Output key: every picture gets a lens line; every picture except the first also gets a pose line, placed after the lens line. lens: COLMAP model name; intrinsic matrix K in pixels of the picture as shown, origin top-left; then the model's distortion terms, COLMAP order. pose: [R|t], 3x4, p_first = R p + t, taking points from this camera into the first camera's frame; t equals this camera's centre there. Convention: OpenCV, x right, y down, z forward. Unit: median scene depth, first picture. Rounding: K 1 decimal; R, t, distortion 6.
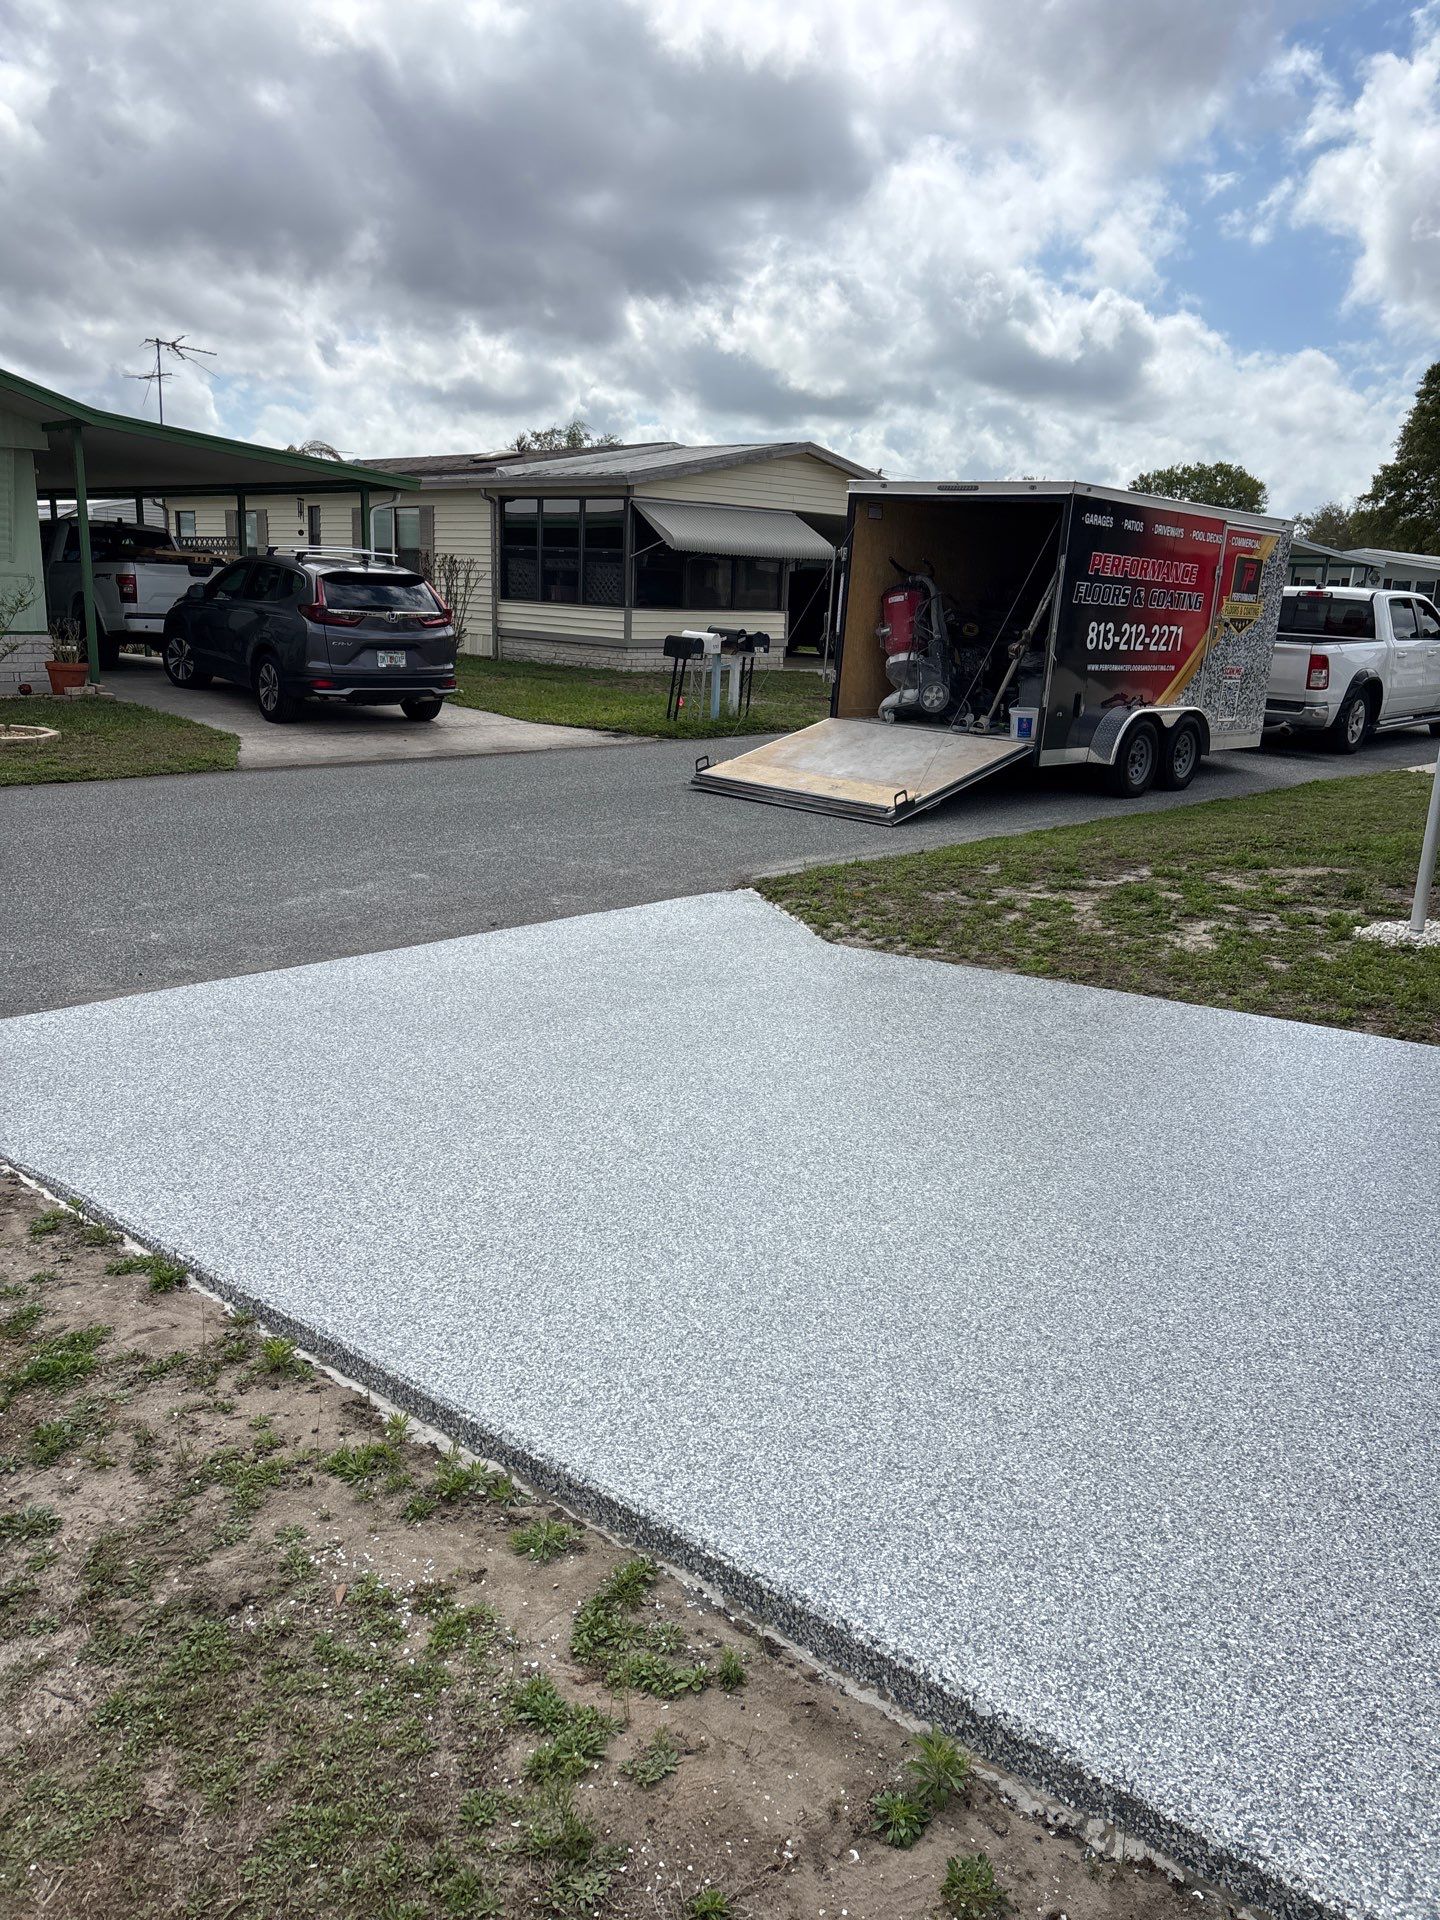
lens RADIAL K [[1413.7, 0, 720.0], [0, 1413.7, 960.0], [0, 0, 1]] dist [0.003510, -0.001298]
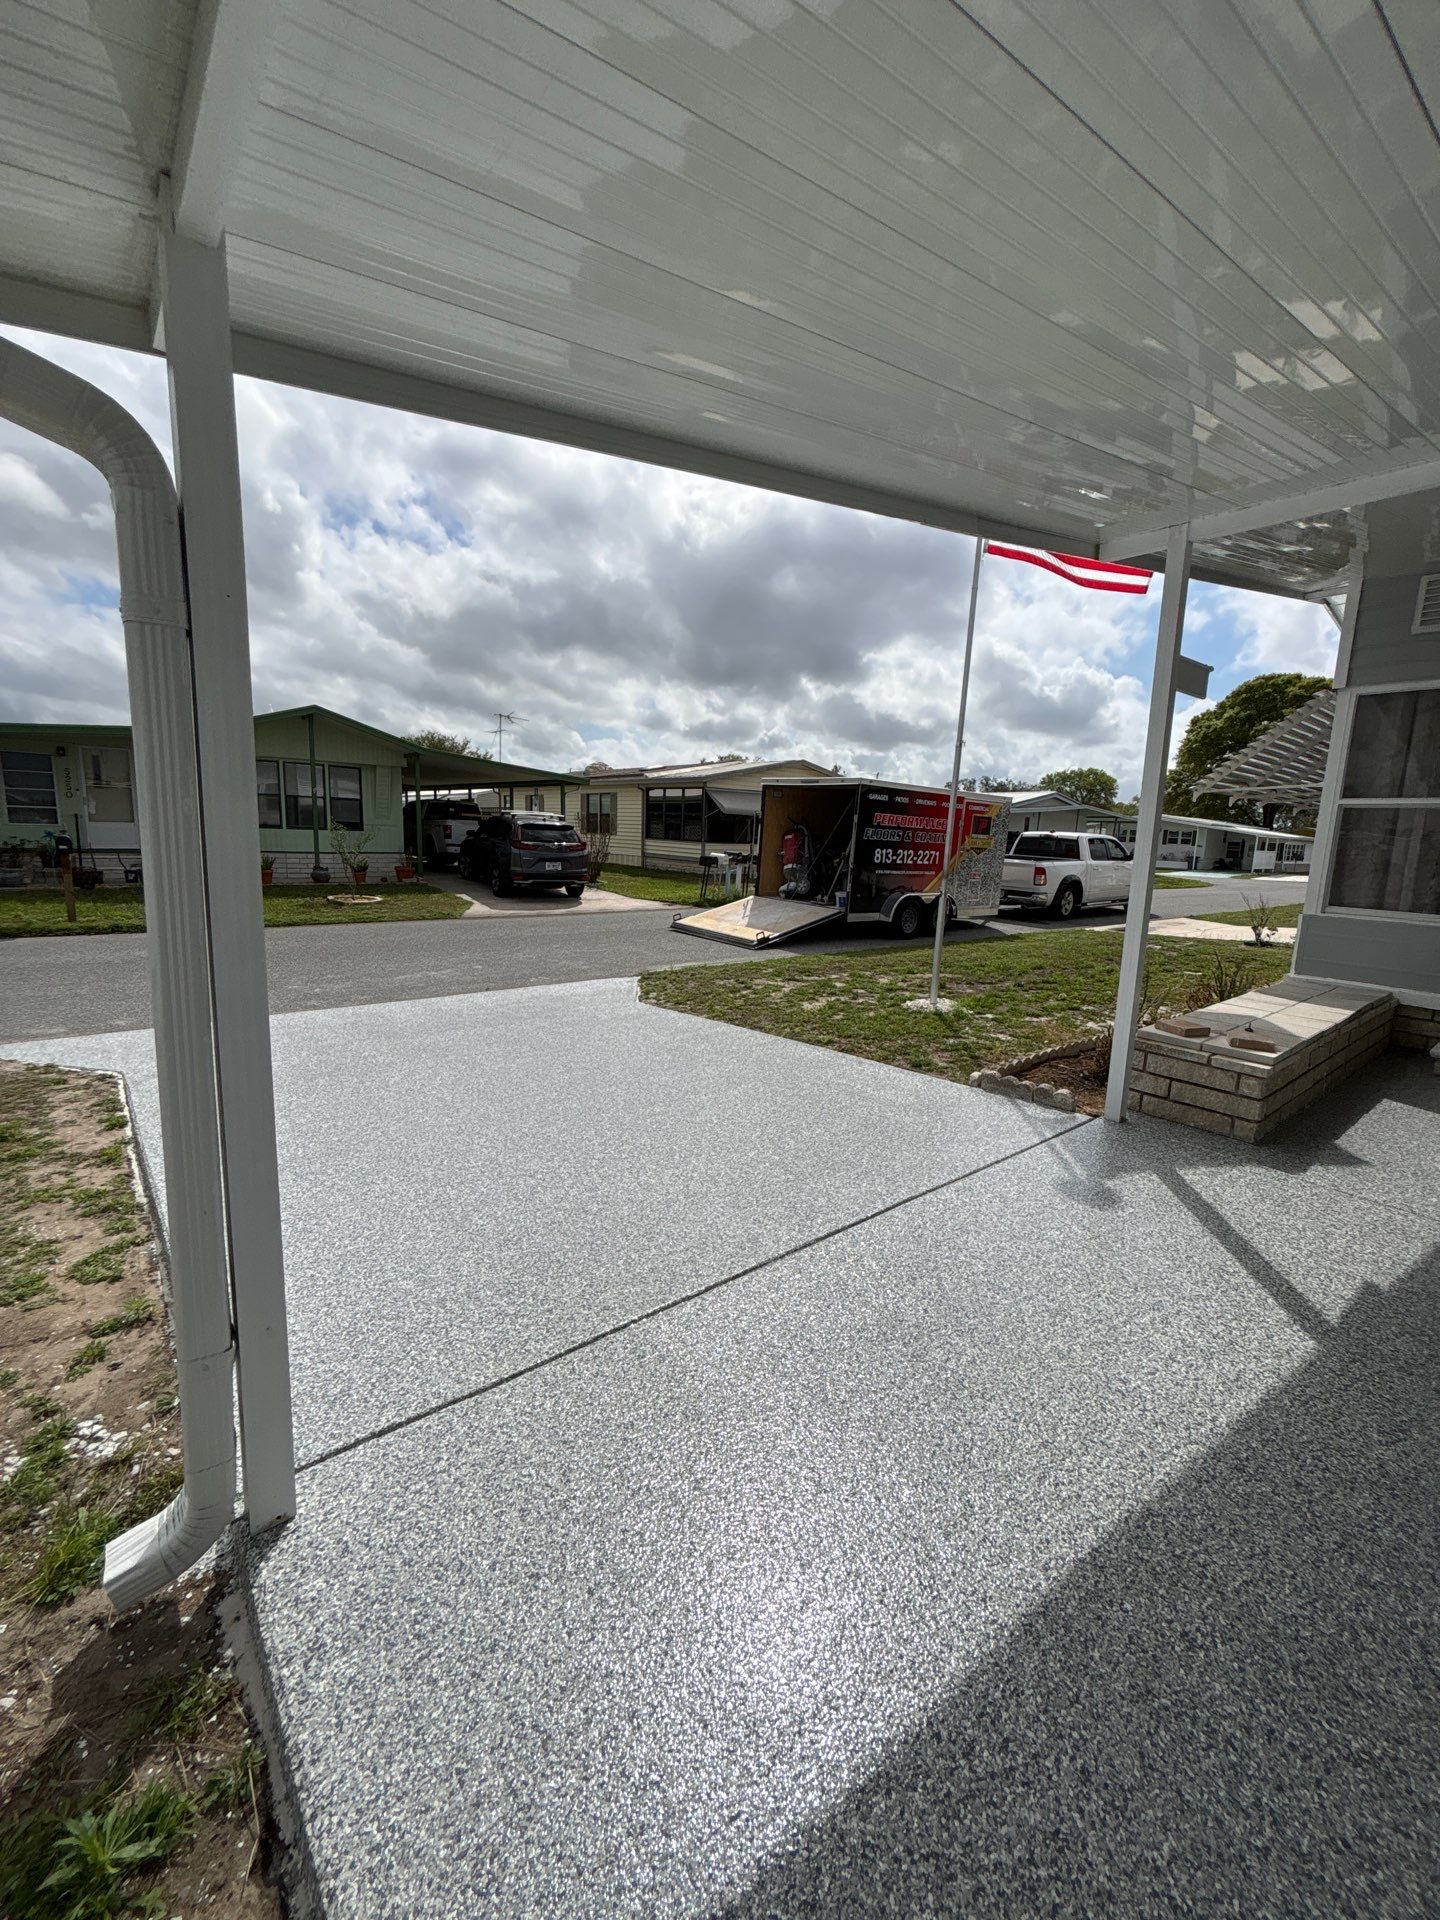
lens RADIAL K [[755.5, 0, 741.6], [0, 755.5, 950.6], [0, 0, 1]] dist [0.001225, 0.000081]
pose [[0.993701, 0.018320, -0.110555, 0.156006], [-0.029789, 0.994236, -0.102997, 0.009805], [0.108031, 0.105641, 0.988519, -0.022750]]
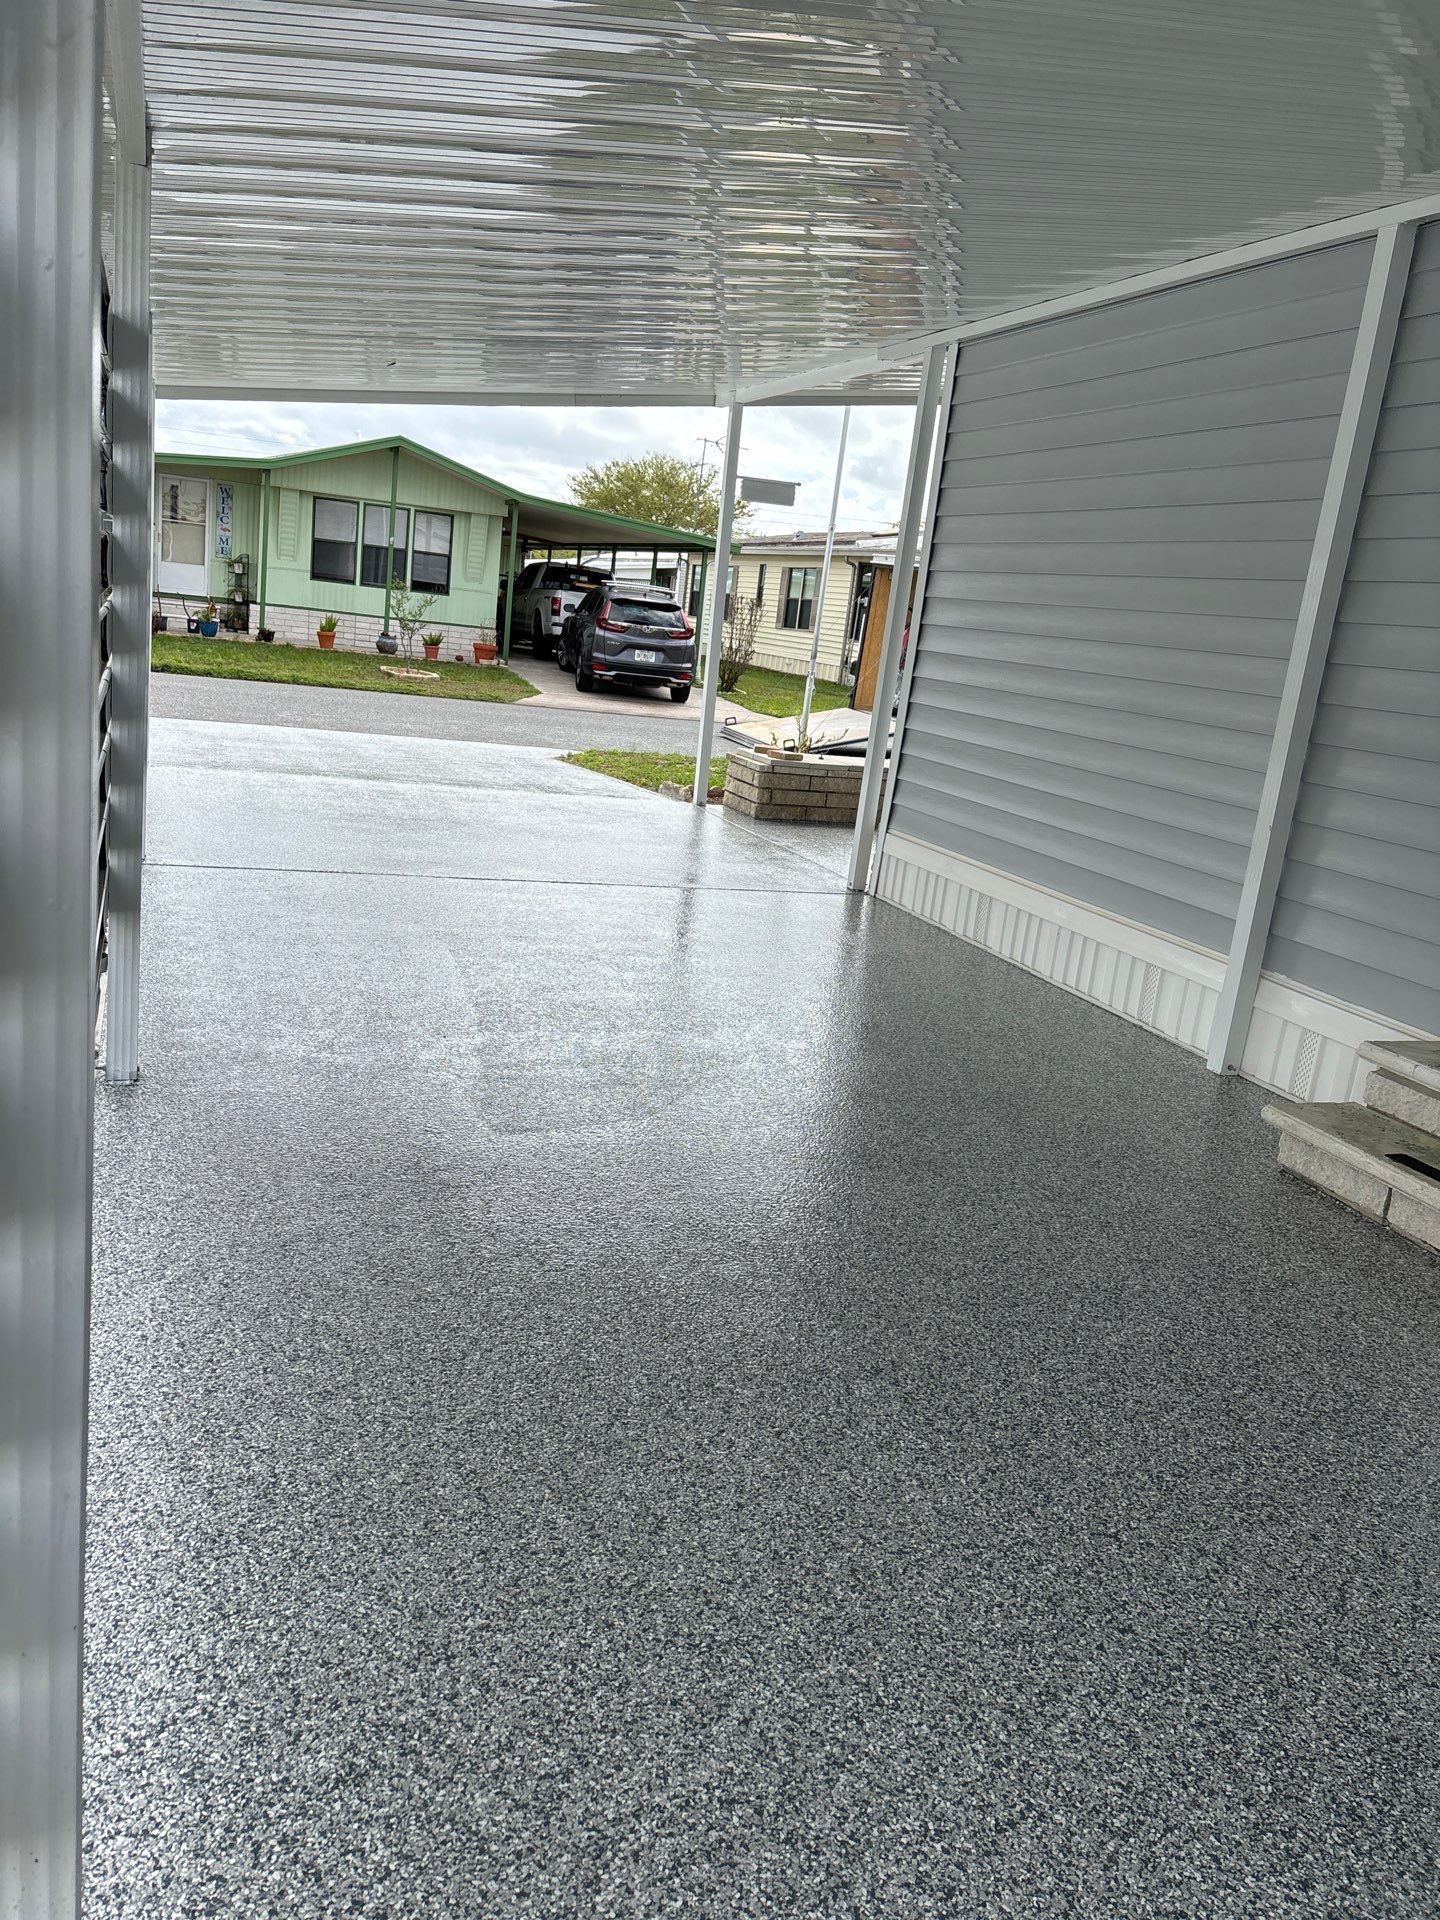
lens RADIAL K [[1424.4, 0, 736.9], [0, 1424.4, 932.5], [0, 0, 1]] dist [0.105709, -0.095007]
pose [[0.892078, 0.156599, -0.423880, 0.582329], [-0.185775, 0.982190, -0.028111, 0.114670], [0.411928, 0.103823, 0.905282, -0.365401]]
